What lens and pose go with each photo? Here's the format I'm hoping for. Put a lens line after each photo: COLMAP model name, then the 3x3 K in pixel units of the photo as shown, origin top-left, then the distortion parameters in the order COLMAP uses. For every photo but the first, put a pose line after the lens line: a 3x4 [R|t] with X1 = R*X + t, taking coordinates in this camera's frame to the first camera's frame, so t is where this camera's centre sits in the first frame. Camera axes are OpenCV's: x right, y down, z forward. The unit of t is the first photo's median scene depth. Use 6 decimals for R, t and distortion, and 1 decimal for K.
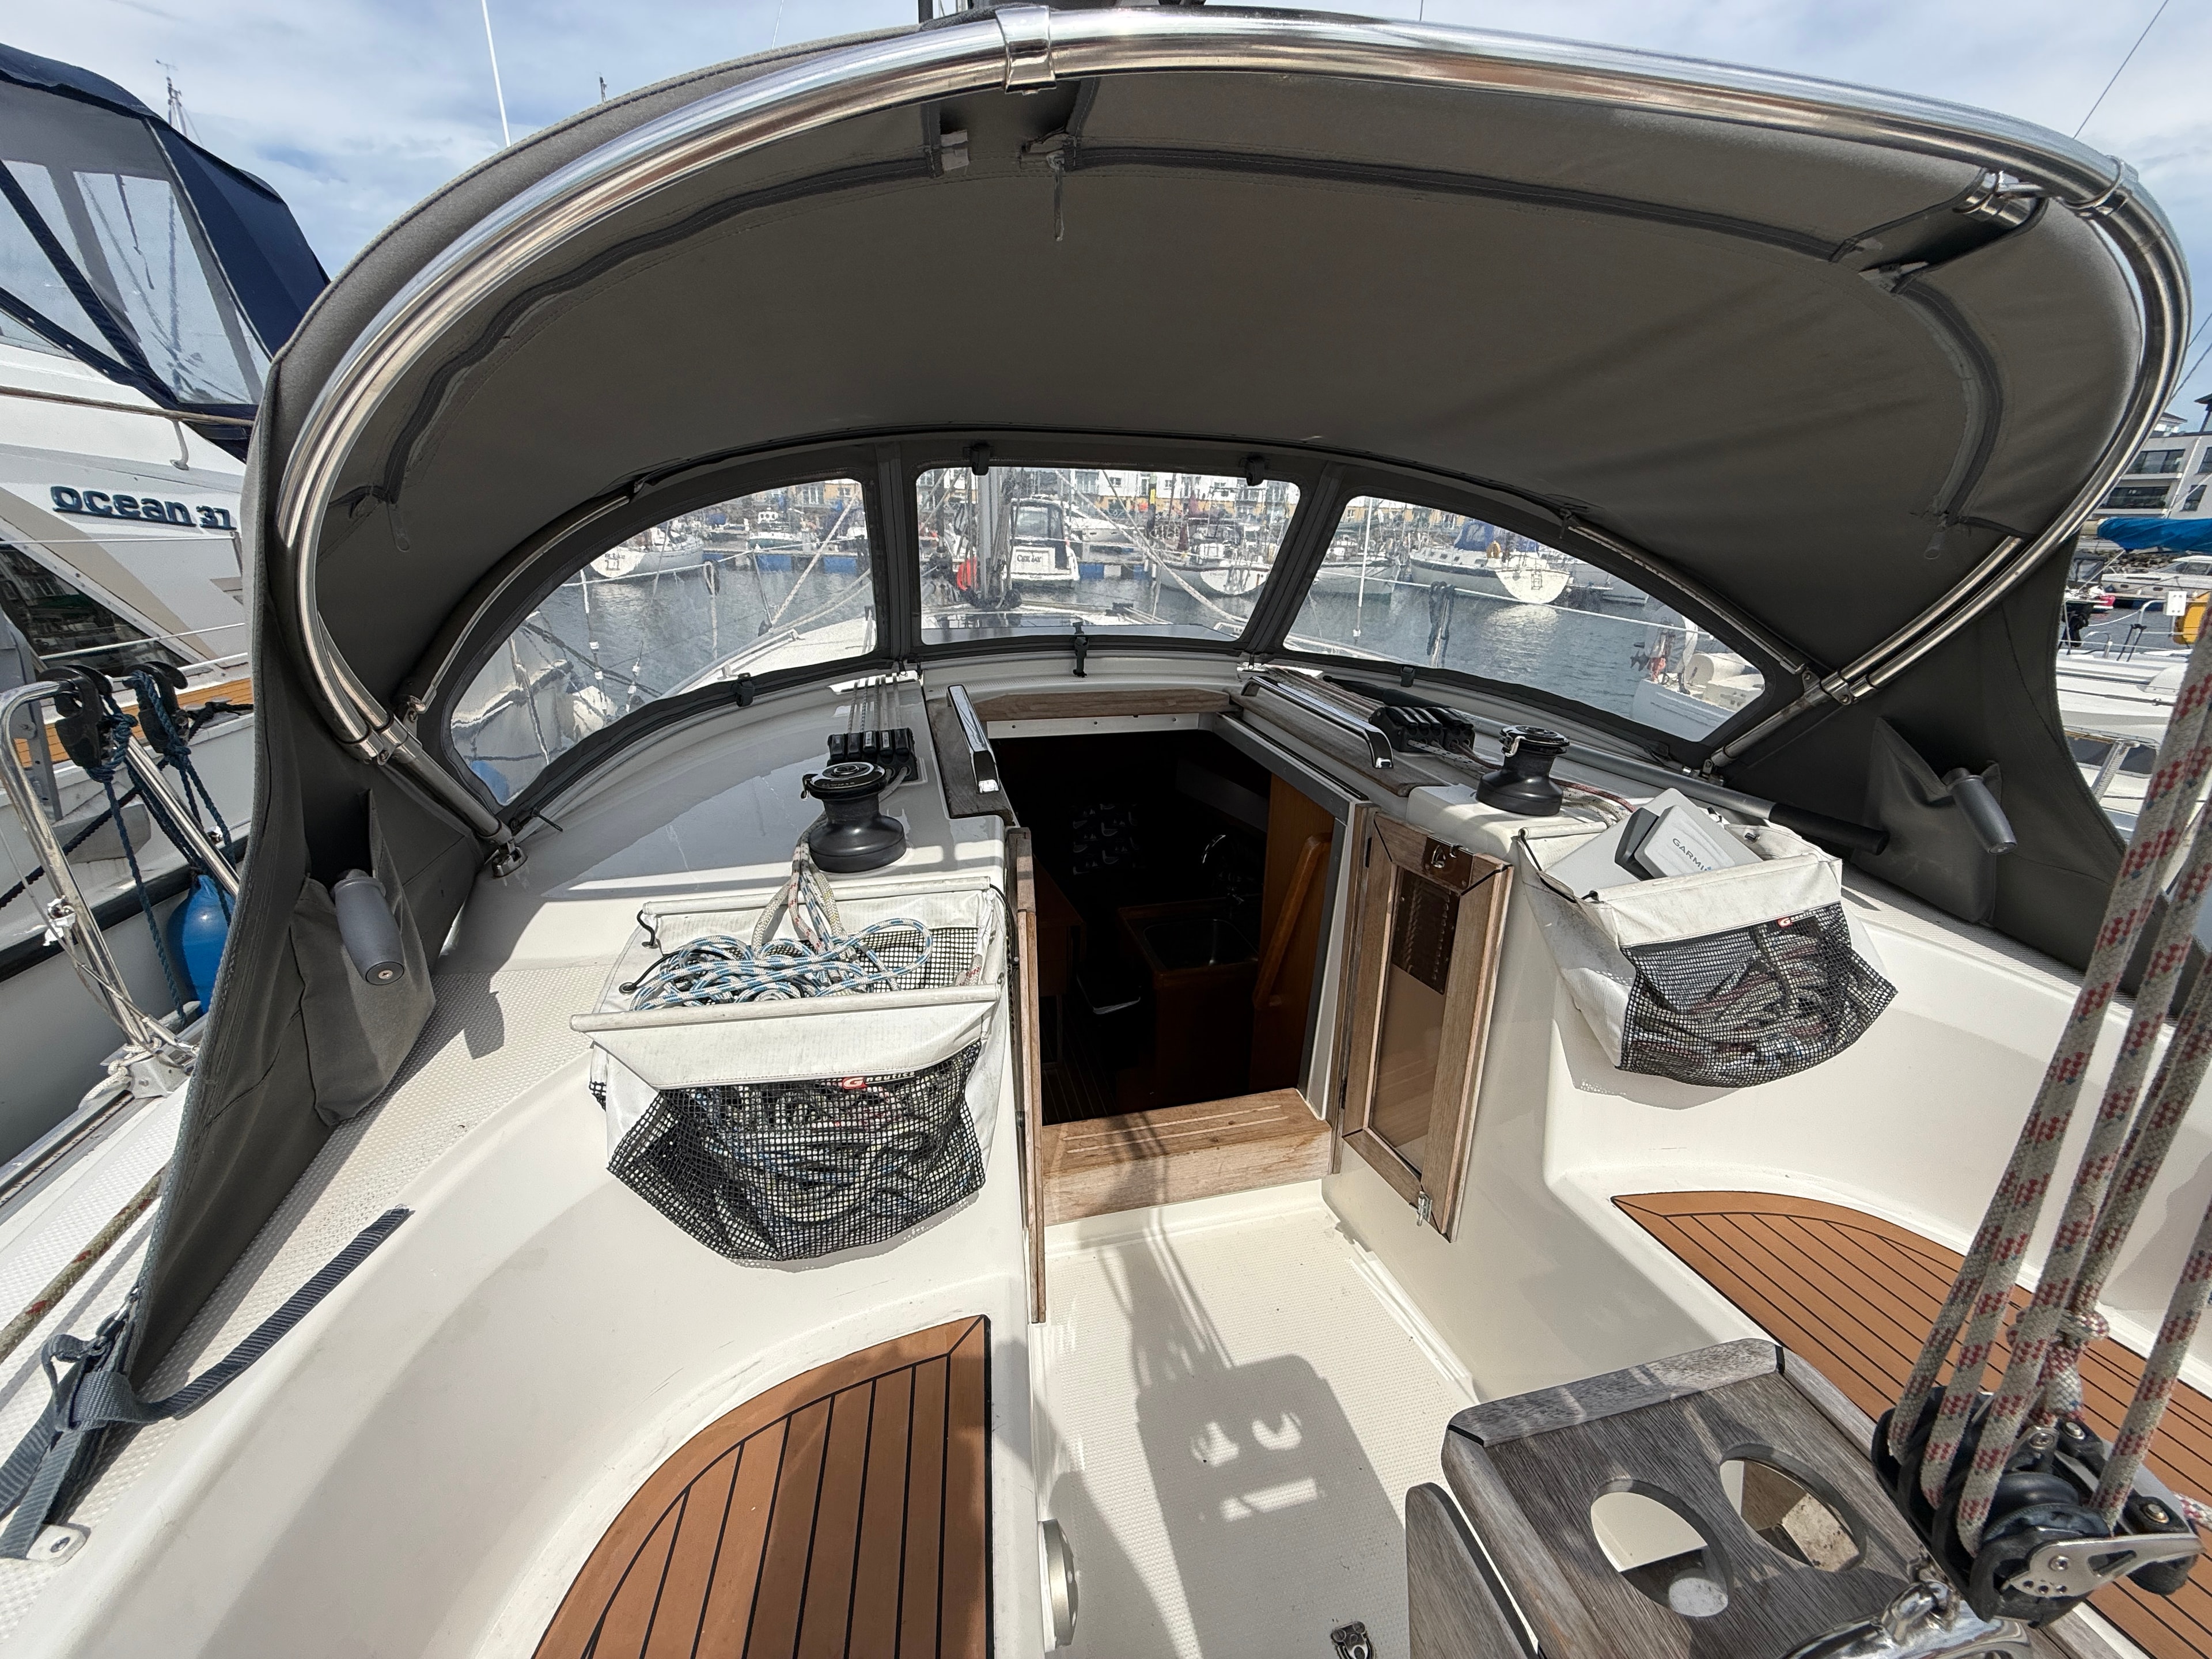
lens RADIAL K [[882.7, 0, 1105.4], [0, 882.7, 839.7], [0, 0, 1]] dist [-0.000736, 0.000144]
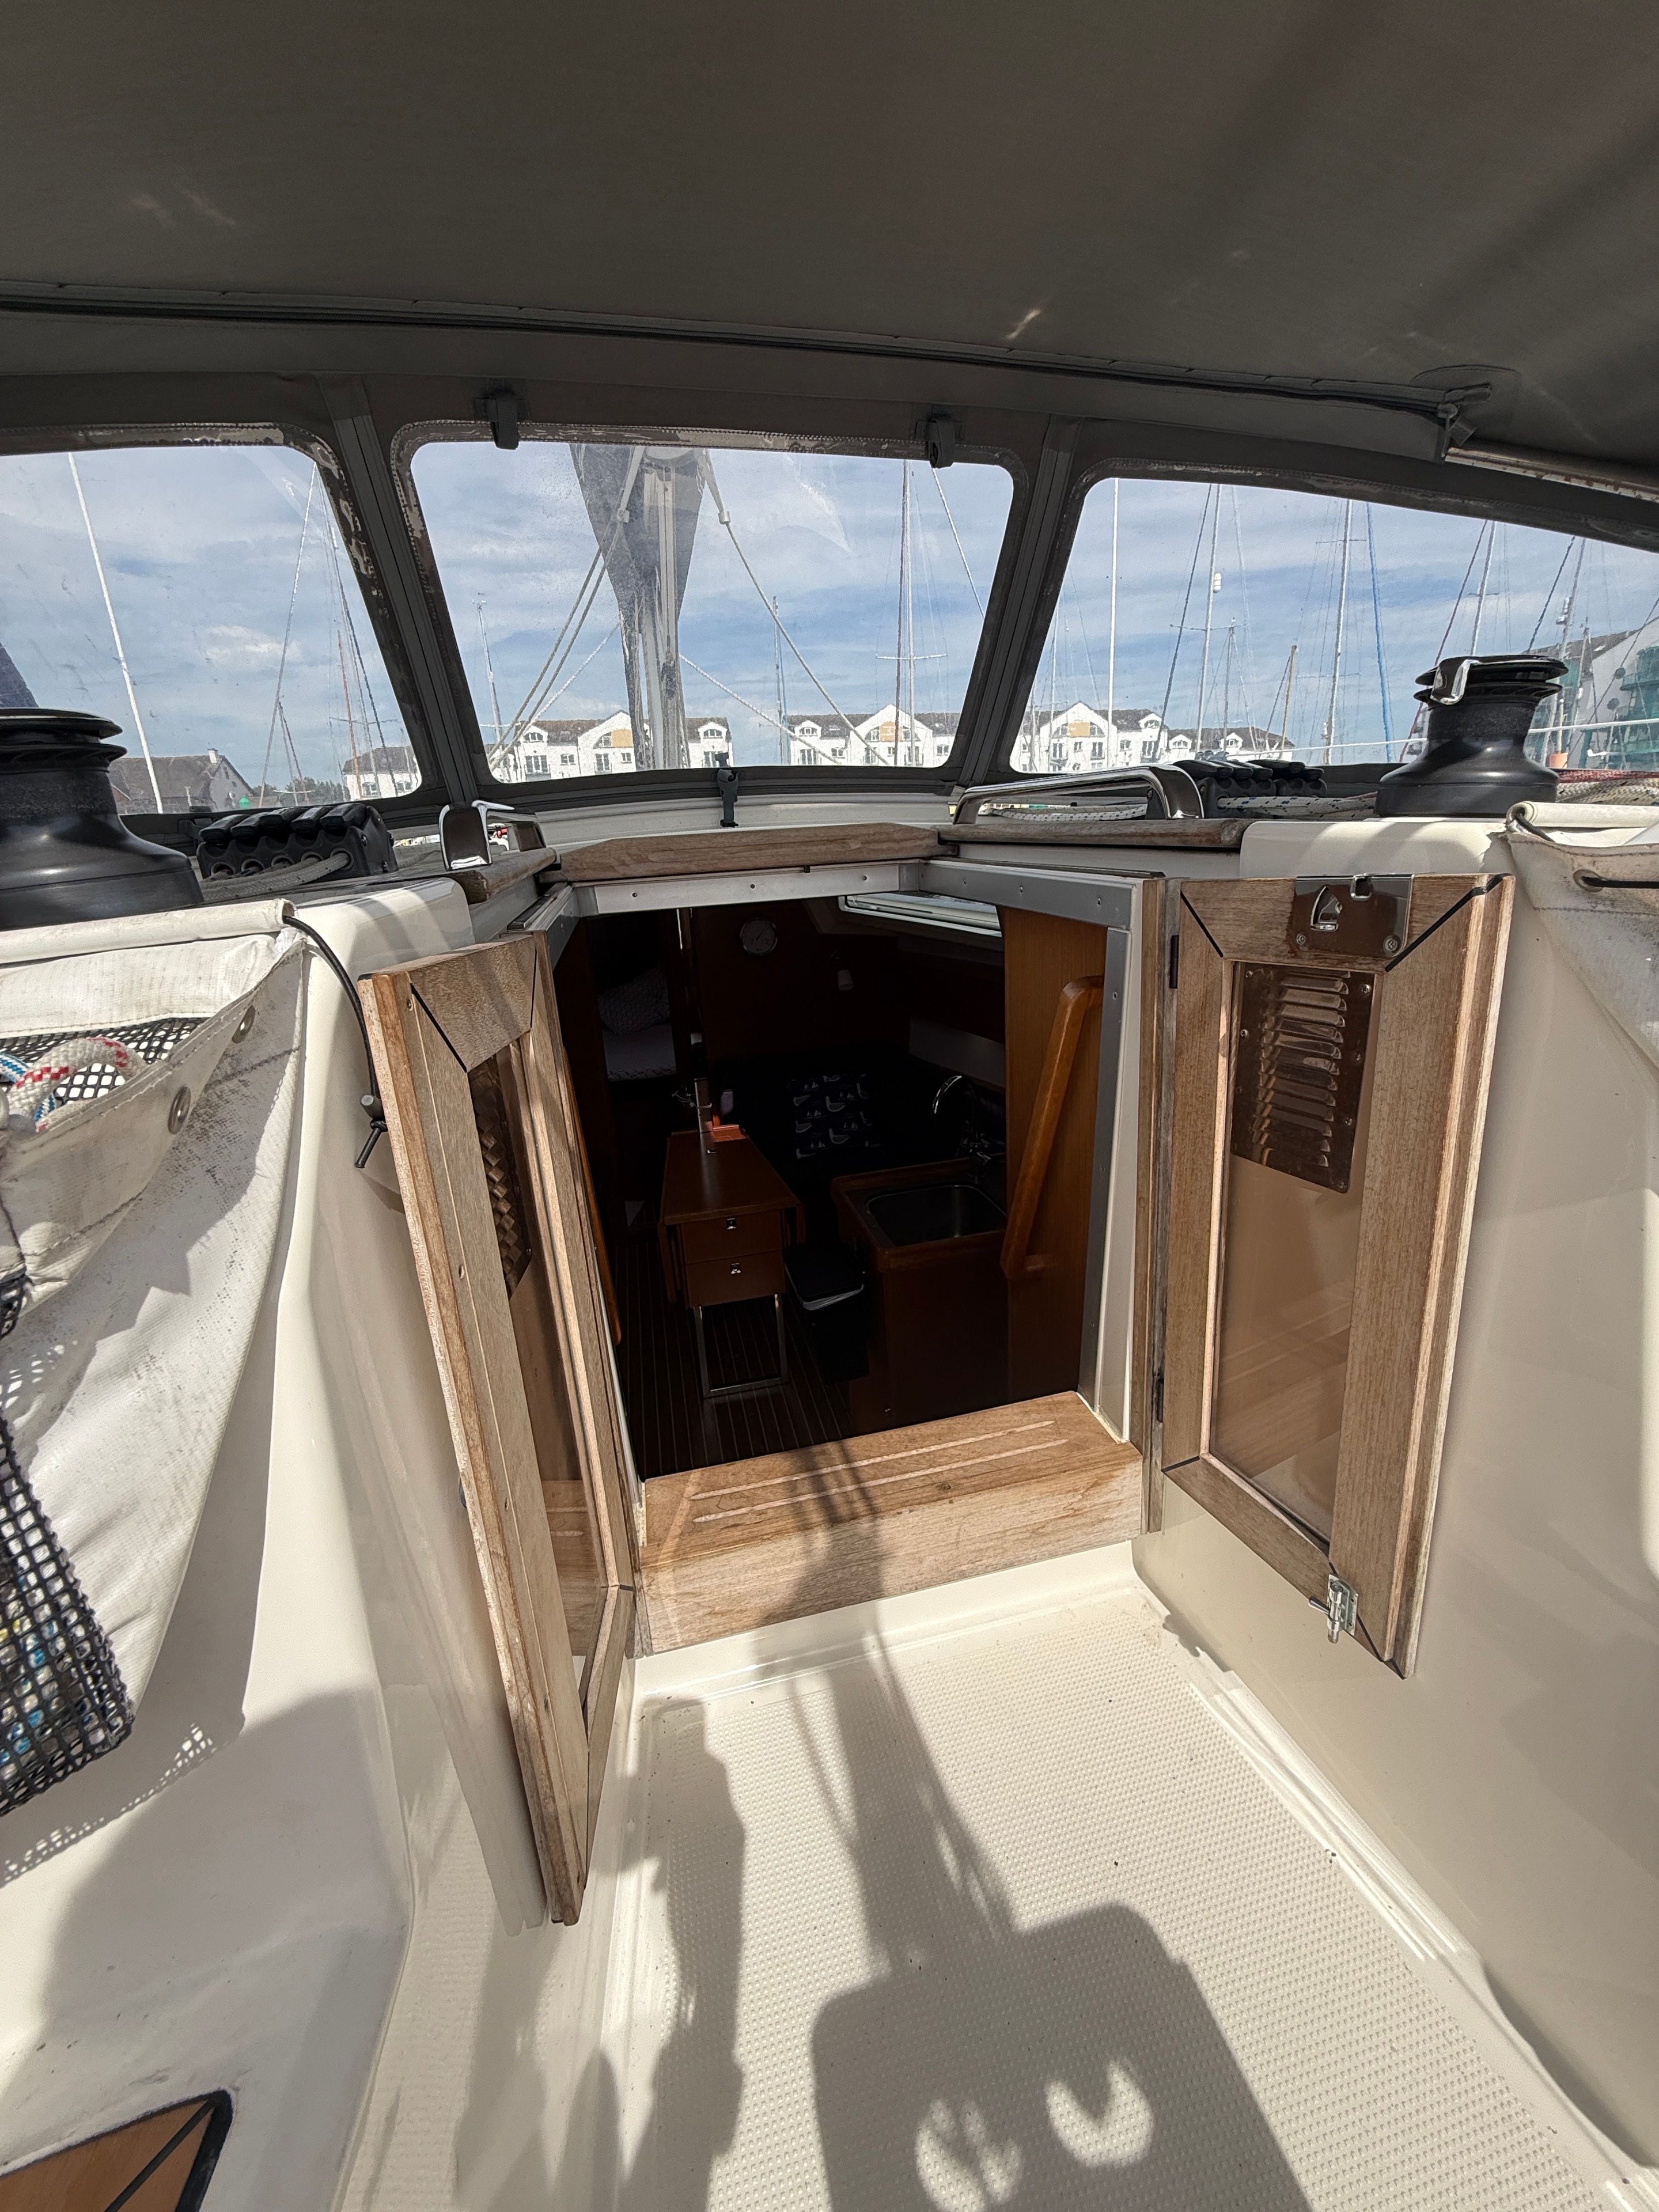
lens RADIAL K [[882.7, 0, 829.5], [0, 882.7, 1106.0], [0, 0, 1]] dist [-0.000736, 0.000144]
pose [[0.997405, -0.063449, -0.034016, 0.083152], [0.061489, 0.996543, -0.055861, 0.114224], [0.037443, 0.053624, 0.997859, 0.392899]]
